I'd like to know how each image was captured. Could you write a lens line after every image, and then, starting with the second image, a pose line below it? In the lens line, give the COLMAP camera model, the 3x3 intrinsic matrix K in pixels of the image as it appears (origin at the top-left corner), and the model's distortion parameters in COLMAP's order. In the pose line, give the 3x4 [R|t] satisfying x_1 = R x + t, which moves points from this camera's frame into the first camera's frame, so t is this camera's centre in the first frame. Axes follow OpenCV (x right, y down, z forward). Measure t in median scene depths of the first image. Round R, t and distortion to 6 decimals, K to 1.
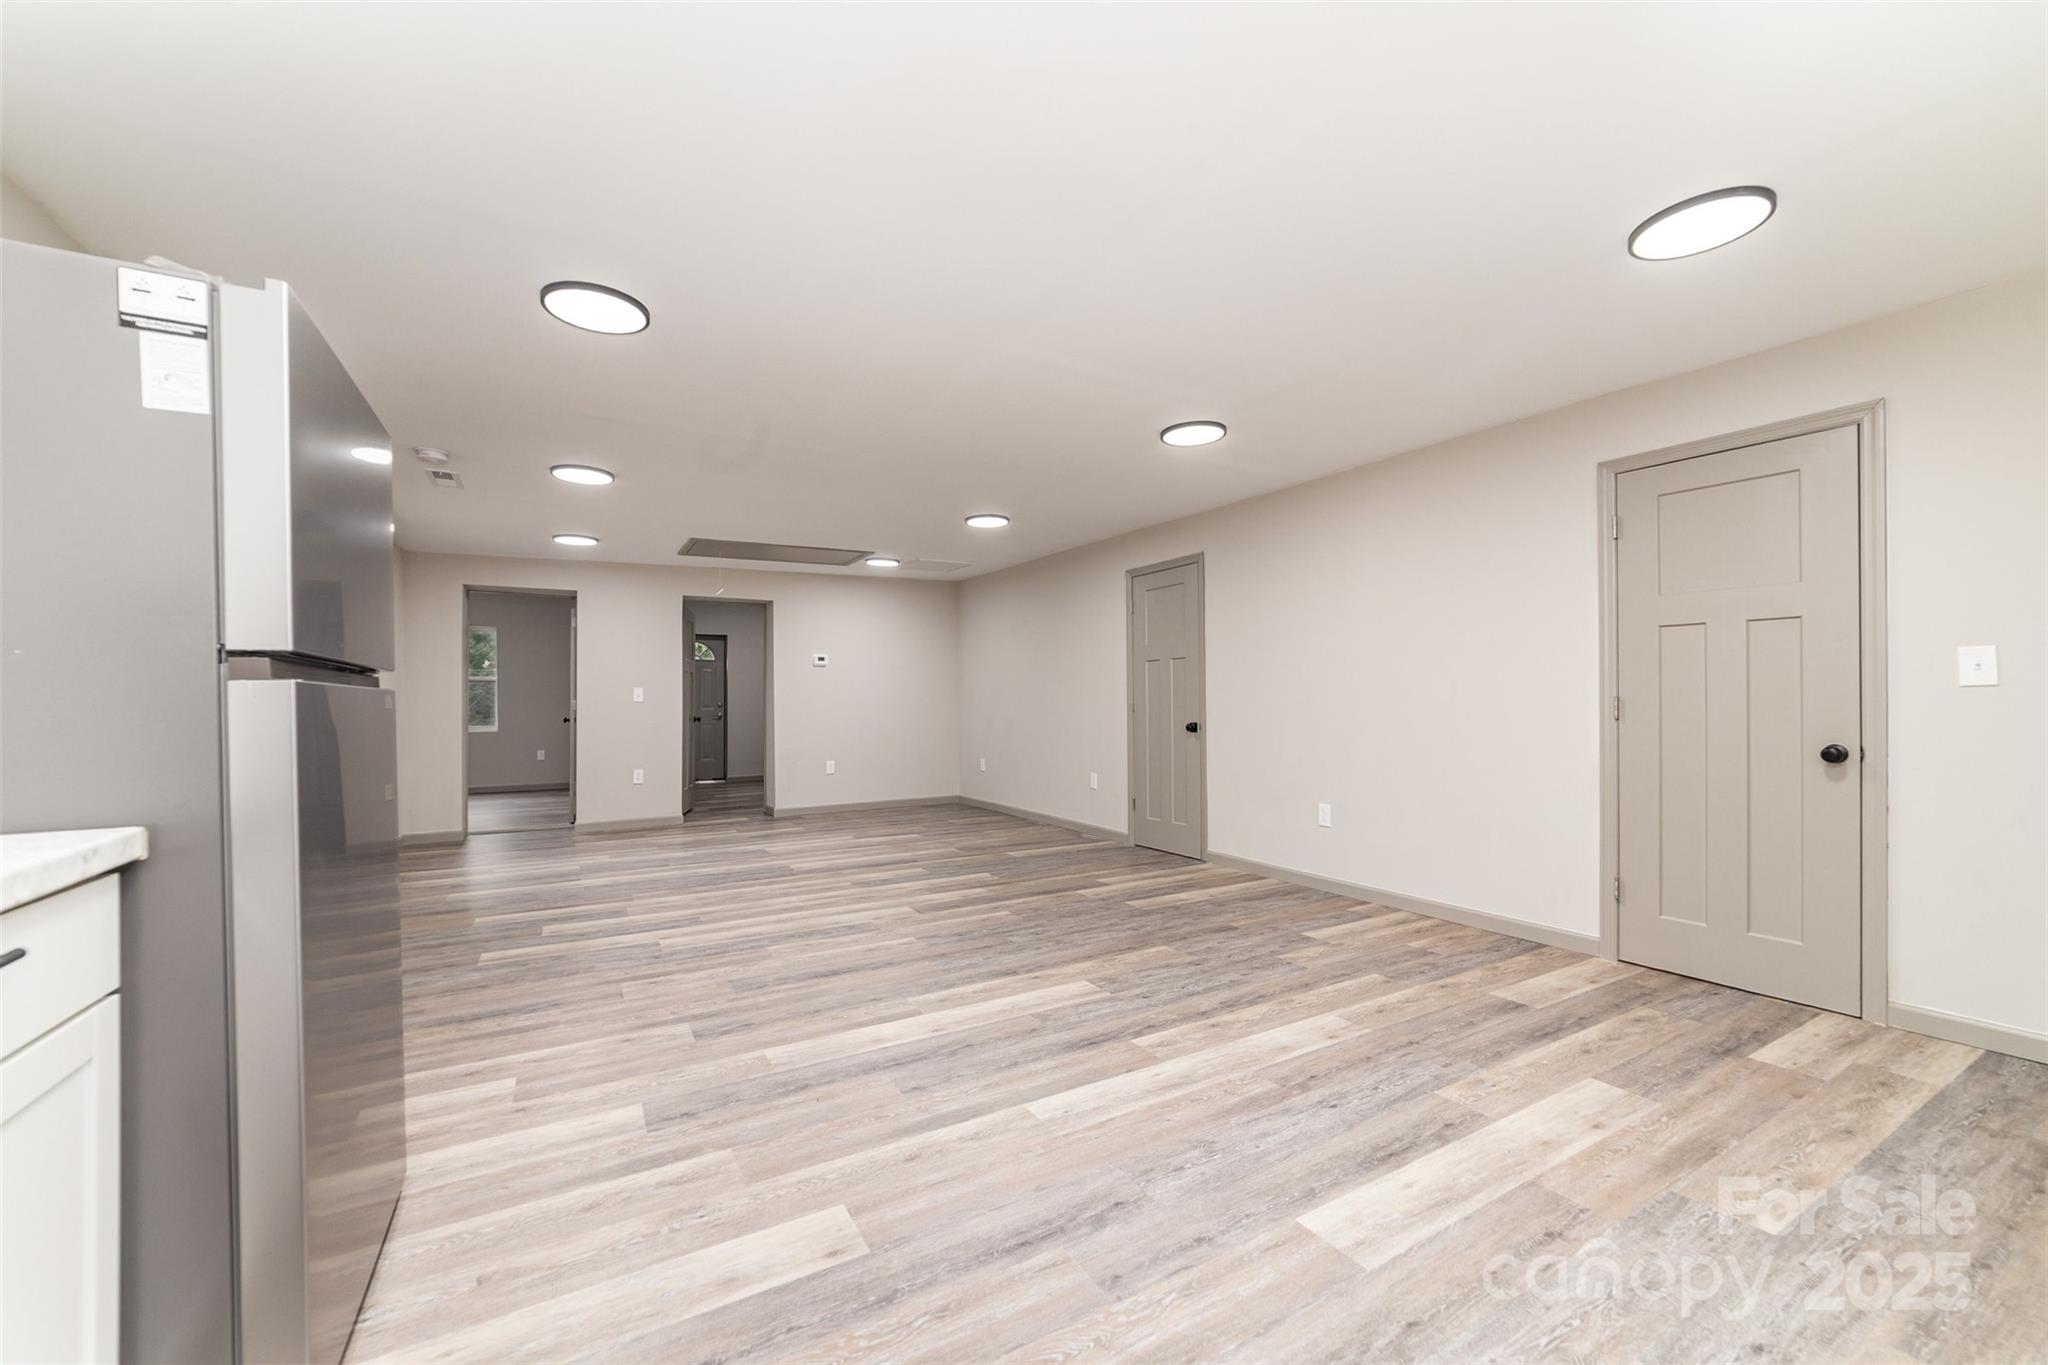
lens RADIAL K [[803.8, 0, 1026.8], [0, 803.8, 650.0], [0, 0, 1]] dist [-0.020508, 0.005746]
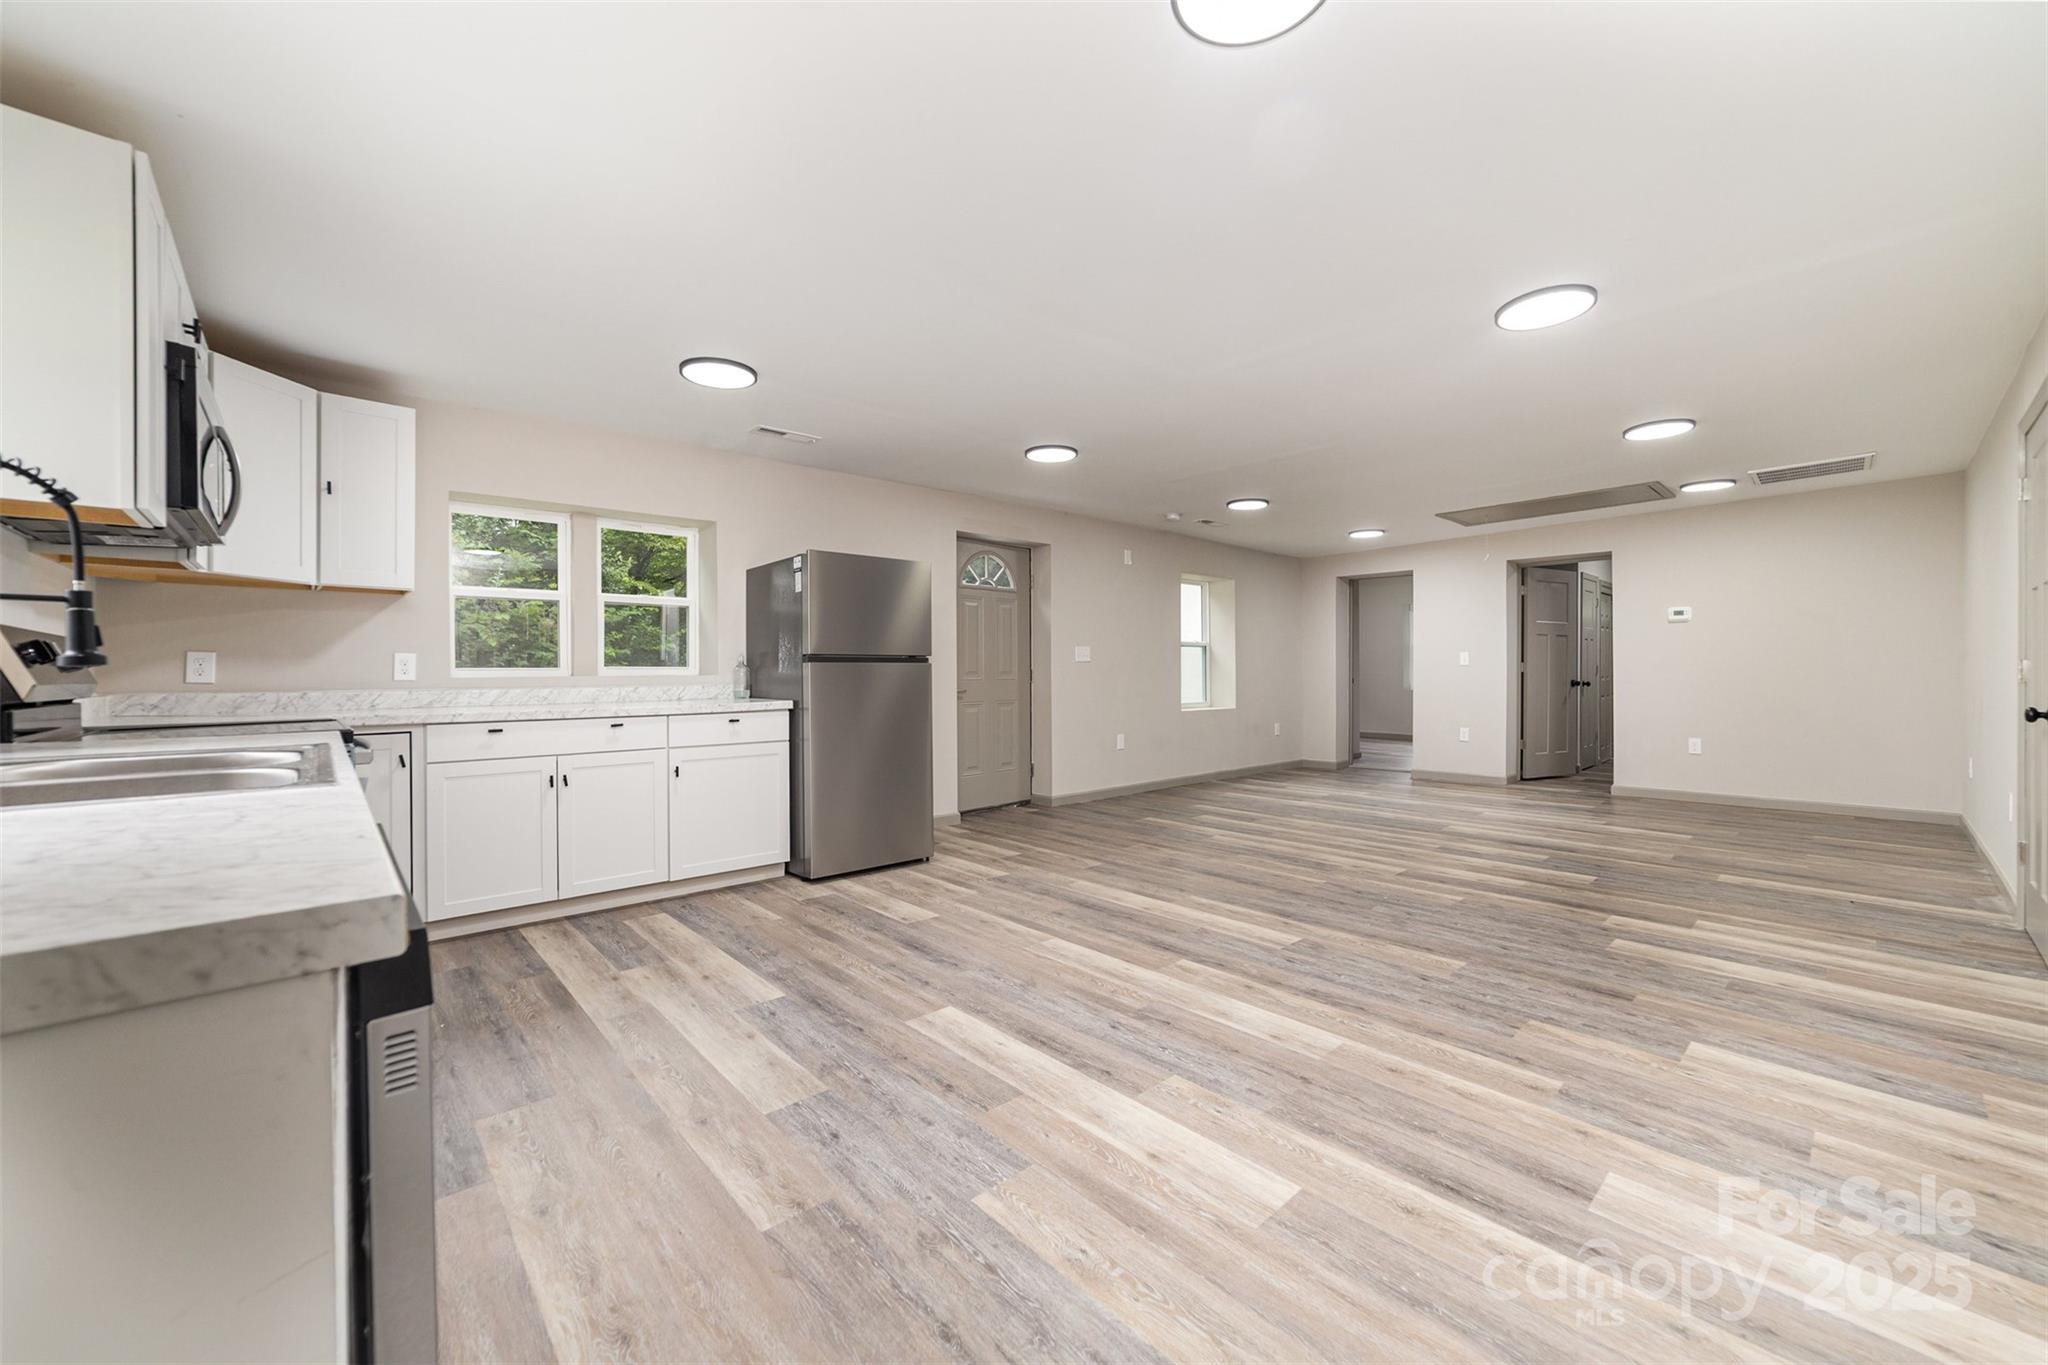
lens RADIAL K [[796.9, 0, 1024.9], [0, 796.9, 674.4], [0, 0, 1]] dist [-0.021458, 0.008471]
pose [[0.206515, 0.012172, -0.978368, 0.912819], [0.065847, 0.997483, 0.026309, 0.020351], [0.976225, -0.069856, 0.205194, 0.424465]]
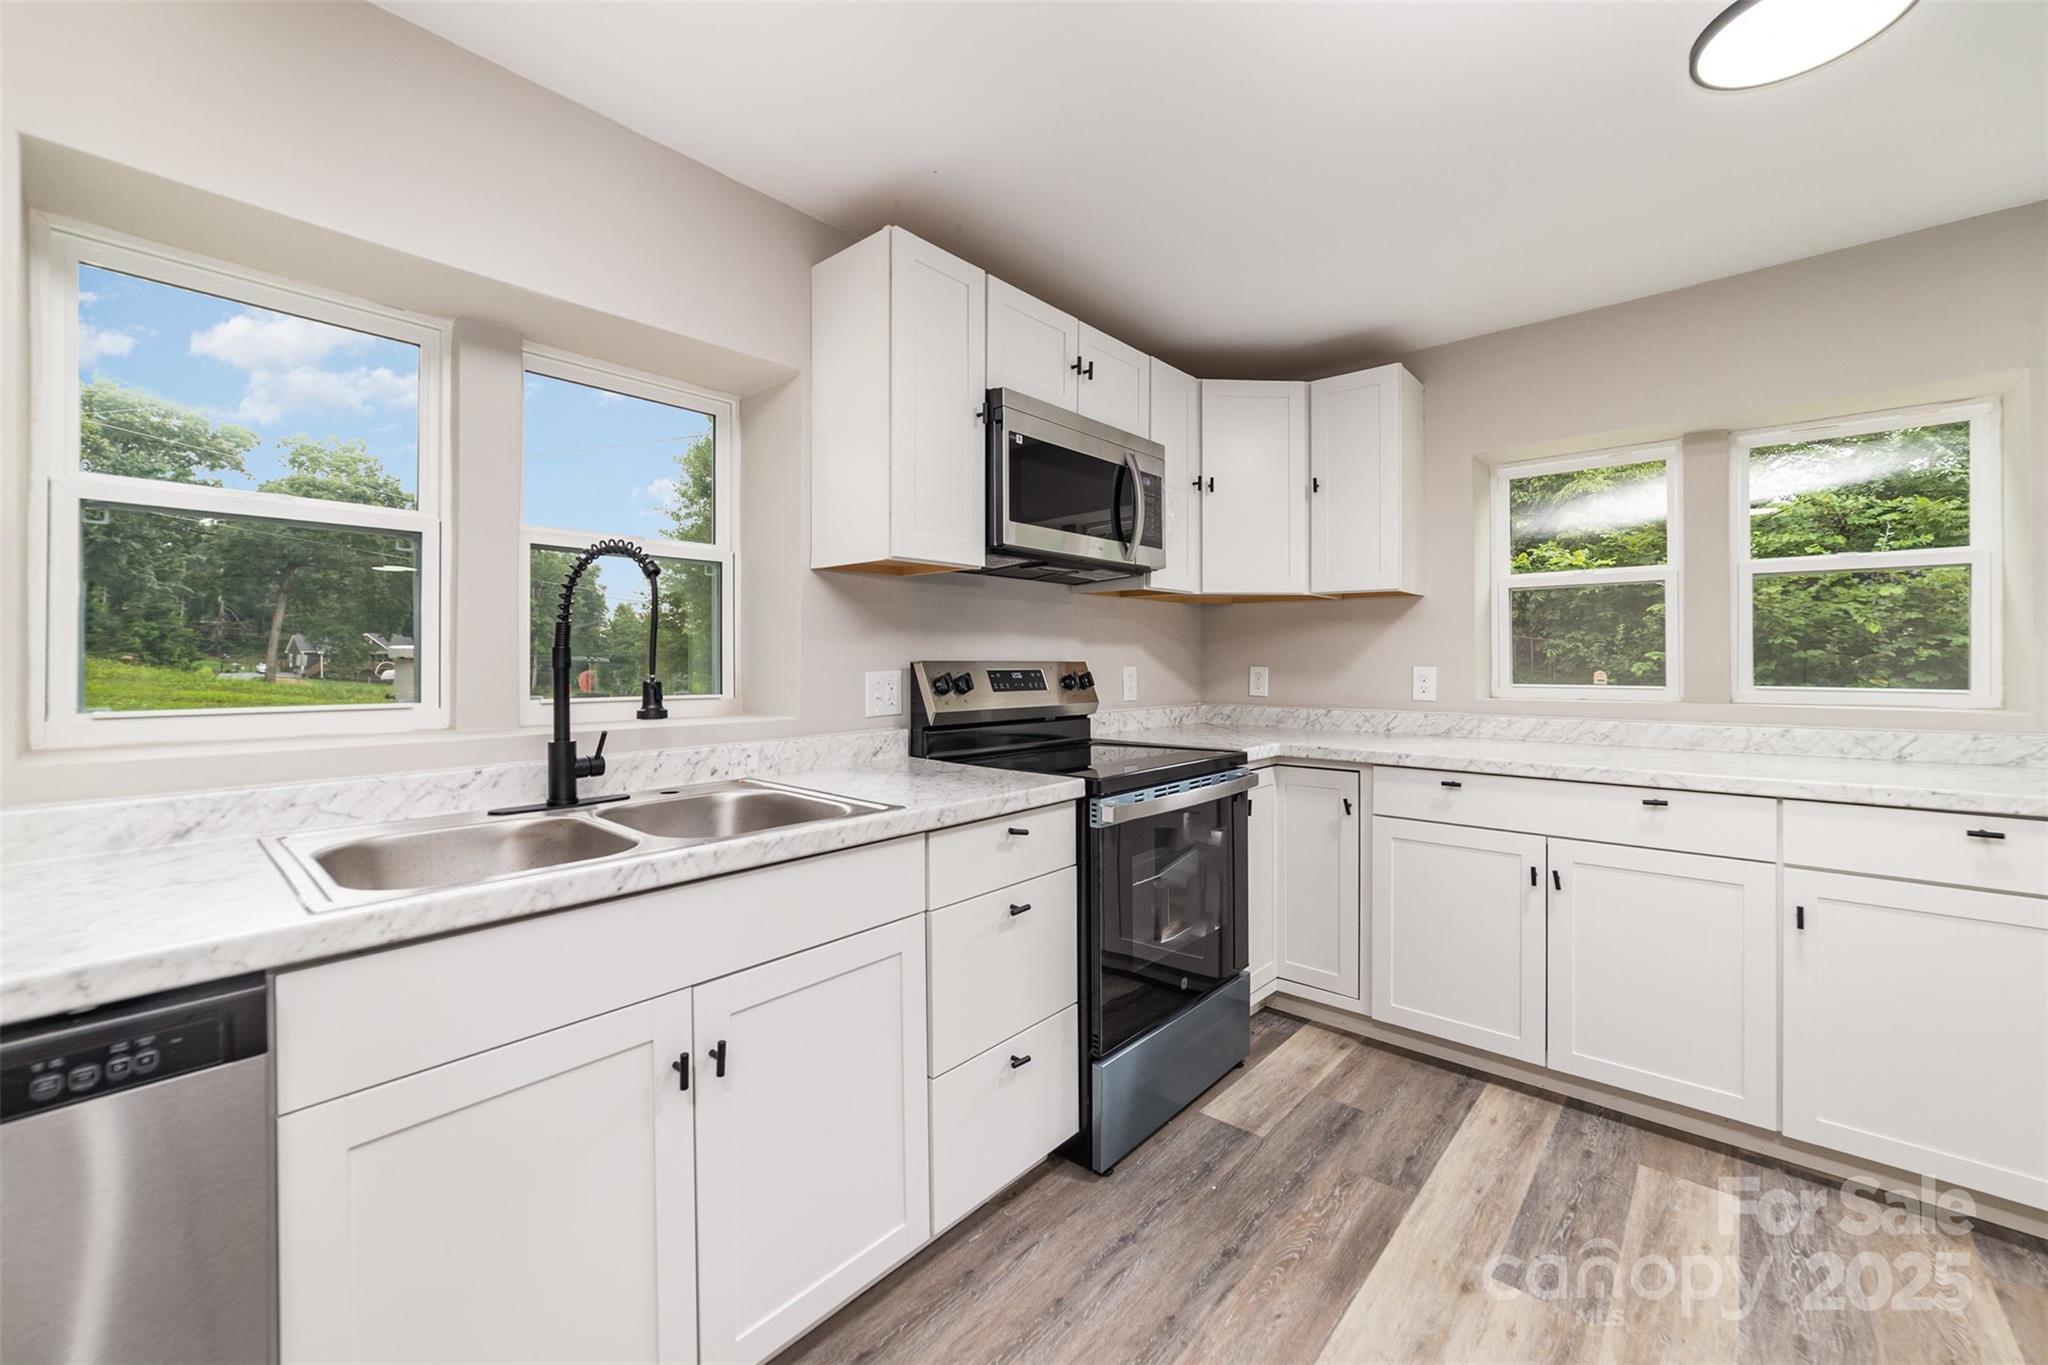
lens RADIAL K [[808.4, 0, 1025.6], [0, 808.4, 657.3], [0, 0, 1]] dist [-0.021133, 0.005021]
pose [[-0.951754, 0.008764, -0.306736, 0.401552], [0.028743, 0.997743, -0.060678, -0.004135], [0.305512, -0.066567, -0.949859, 0.527143]]
